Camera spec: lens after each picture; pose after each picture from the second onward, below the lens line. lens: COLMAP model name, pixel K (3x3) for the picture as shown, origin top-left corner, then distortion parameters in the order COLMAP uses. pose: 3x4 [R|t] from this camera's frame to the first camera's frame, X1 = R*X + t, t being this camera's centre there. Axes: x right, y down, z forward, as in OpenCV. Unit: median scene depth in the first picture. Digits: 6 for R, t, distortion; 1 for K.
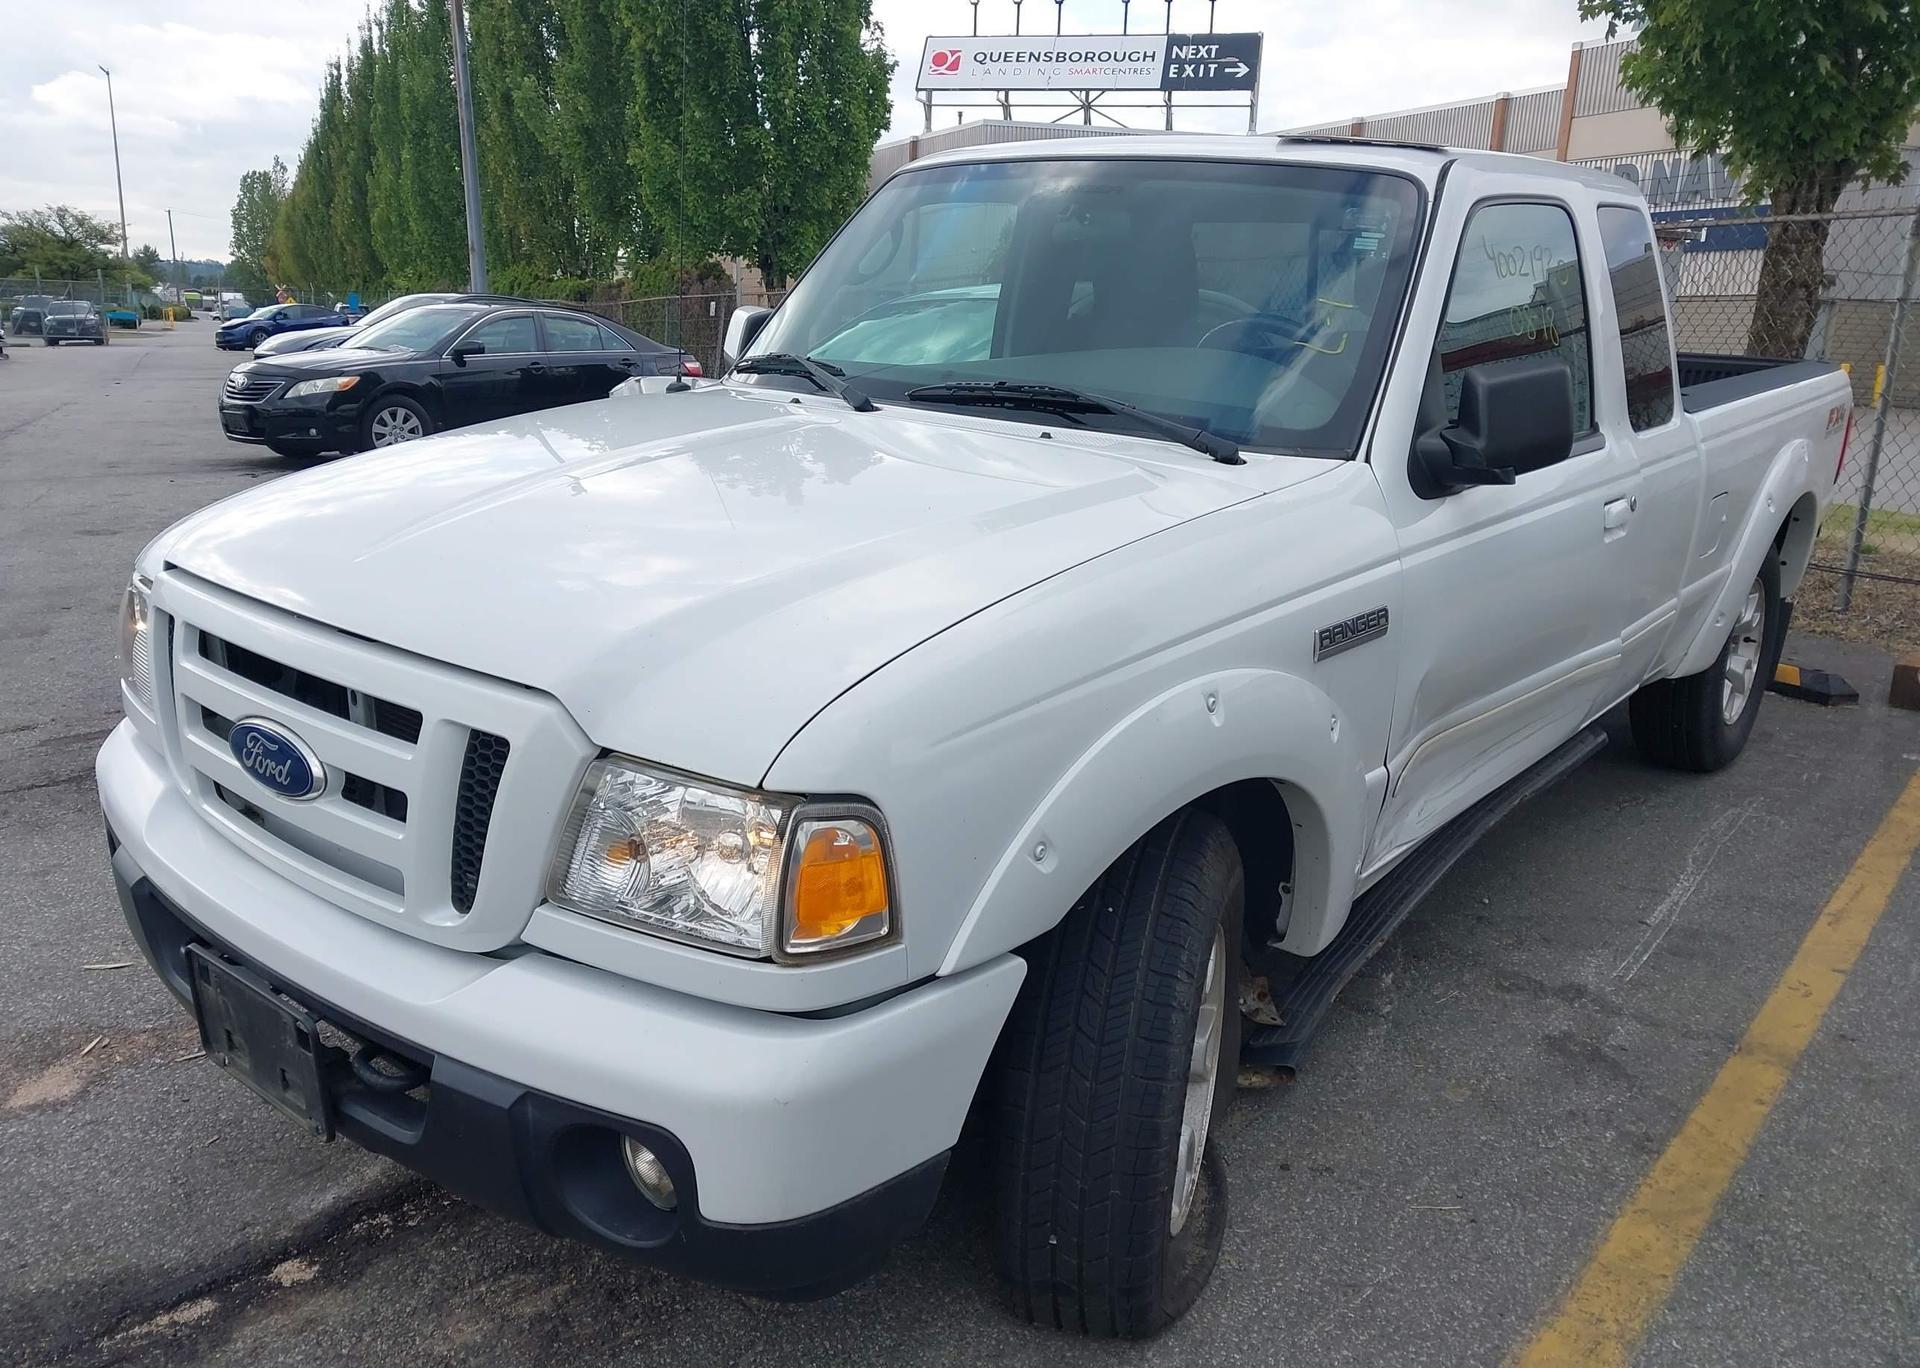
lens RADIAL K [[1462.6, 0, 957.7], [0, 1462.6, 666.3], [0, 0, 1]] dist [0.033399, -0.041285]
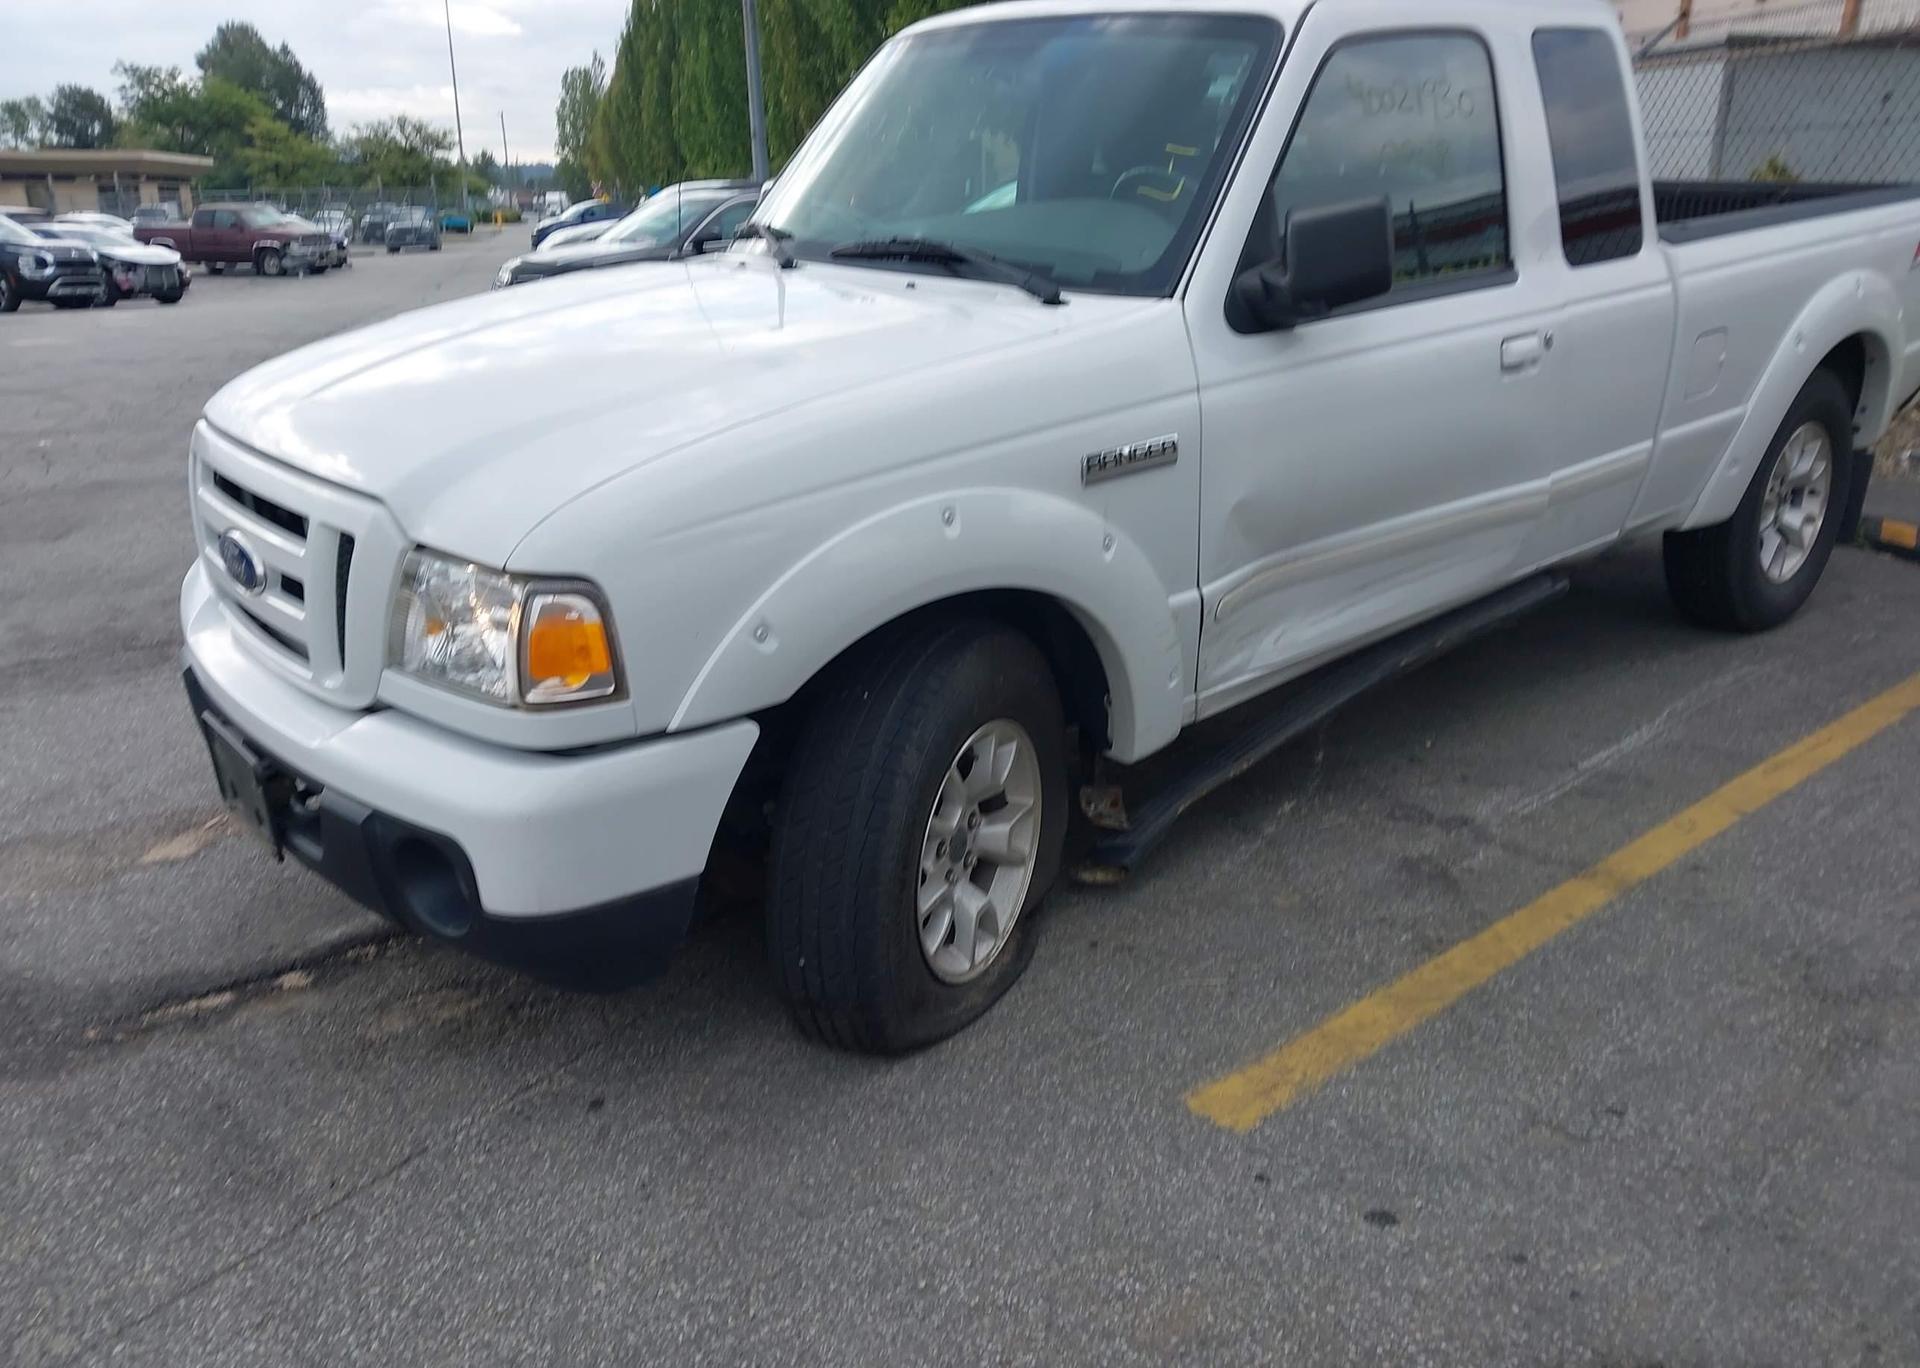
lens RADIAL K [[1551.0, 0, 960.0], [0, 1551.0, 684.0], [0, 0, 1]] dist [0.012536, -0.002811]
pose [[0.976953, 0.021971, -0.212320, 0.365367], [-0.006387, 0.997252, 0.073809, 0.056121], [0.213358, -0.070752, 0.974409, -0.147523]]
